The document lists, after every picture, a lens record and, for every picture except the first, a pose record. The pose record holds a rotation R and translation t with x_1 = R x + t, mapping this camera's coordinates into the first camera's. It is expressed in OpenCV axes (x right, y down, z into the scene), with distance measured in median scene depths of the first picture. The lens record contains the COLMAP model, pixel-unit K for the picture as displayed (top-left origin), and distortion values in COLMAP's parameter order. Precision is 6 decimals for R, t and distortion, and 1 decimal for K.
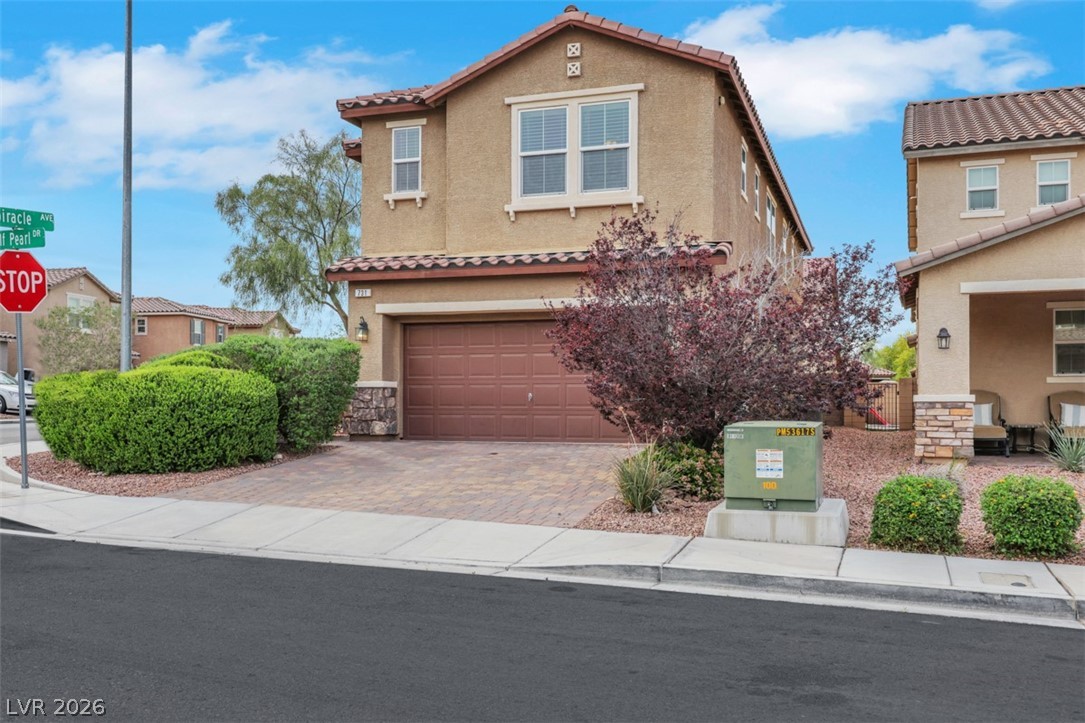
lens RADIAL K [[982.1, 0, 540.1], [0, 982.1, 384.0], [0, 0, 1]] dist [-0.000305, 0.002579]
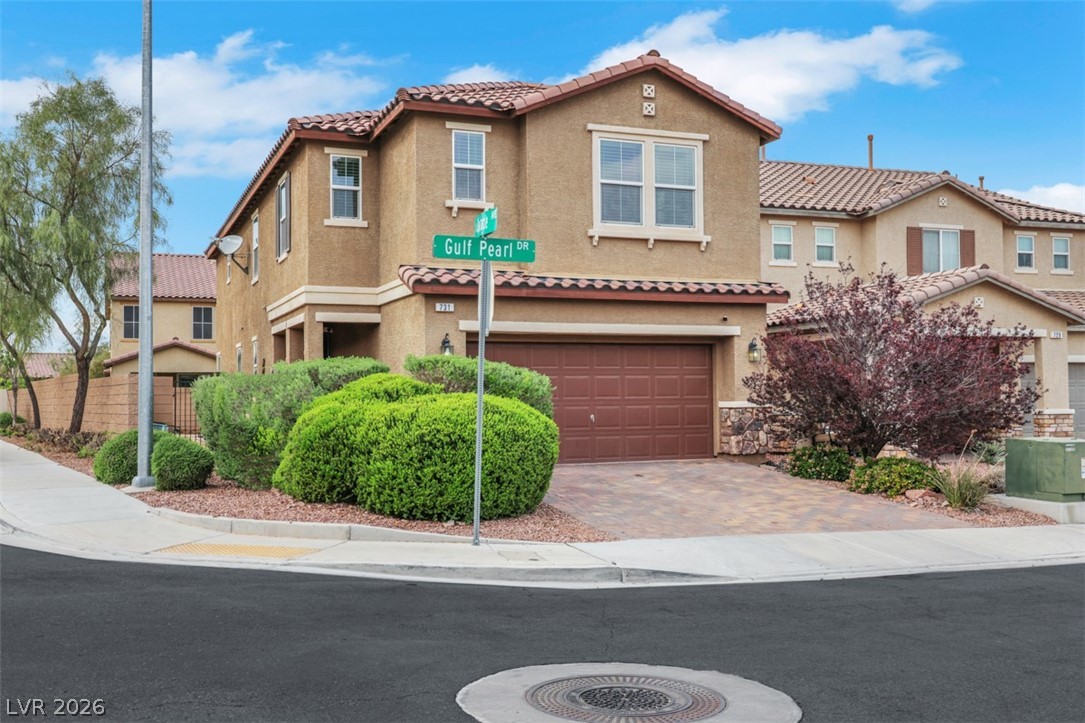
lens RADIAL K [[1078.3, 0, 542.5], [0, 1078.3, 361.5], [0, 0, 1]] dist [0.005167, -0.000832]
pose [[0.752927, 0.014240, 0.657949, -0.812923], [-0.000707, 0.999783, -0.020829, -0.023193], [-0.658103, 0.015218, 0.752774, 0.201441]]
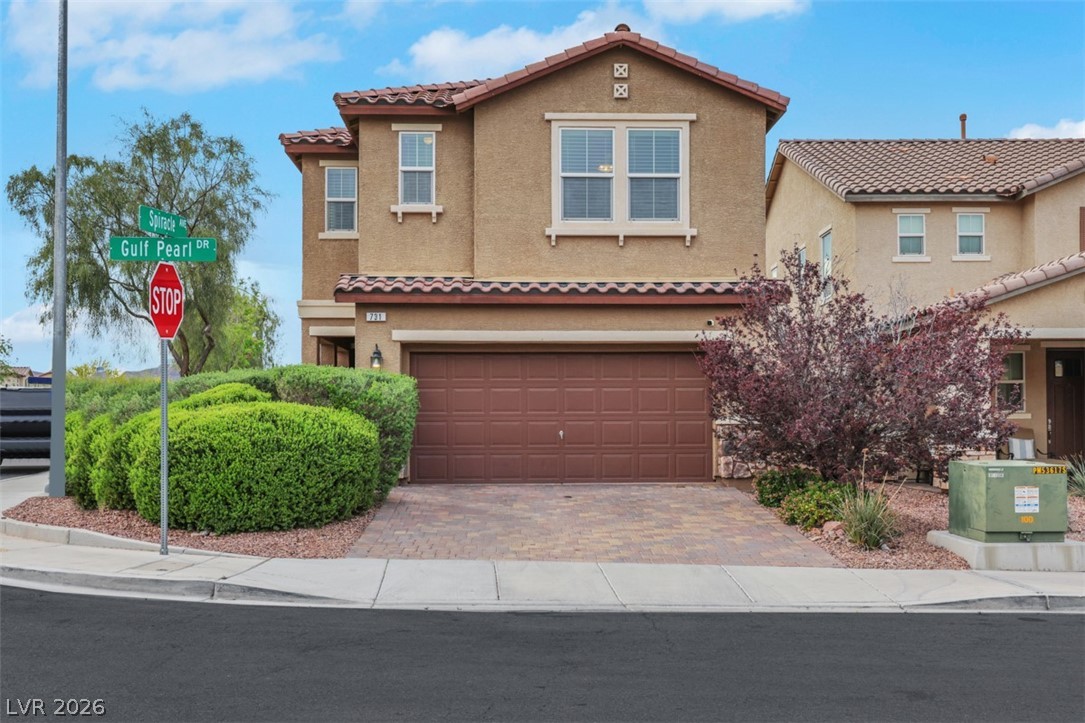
lens RADIAL K [[1125.9, 0, 548.5], [0, 1125.9, 394.7], [0, 0, 1]] dist [0.000764, -0.000337]
pose [[0.932274, 0.006974, 0.361686, -0.422897], [-0.002105, 0.999902, -0.013855, -0.010394], [-0.361747, 0.012155, 0.932197, 0.010572]]
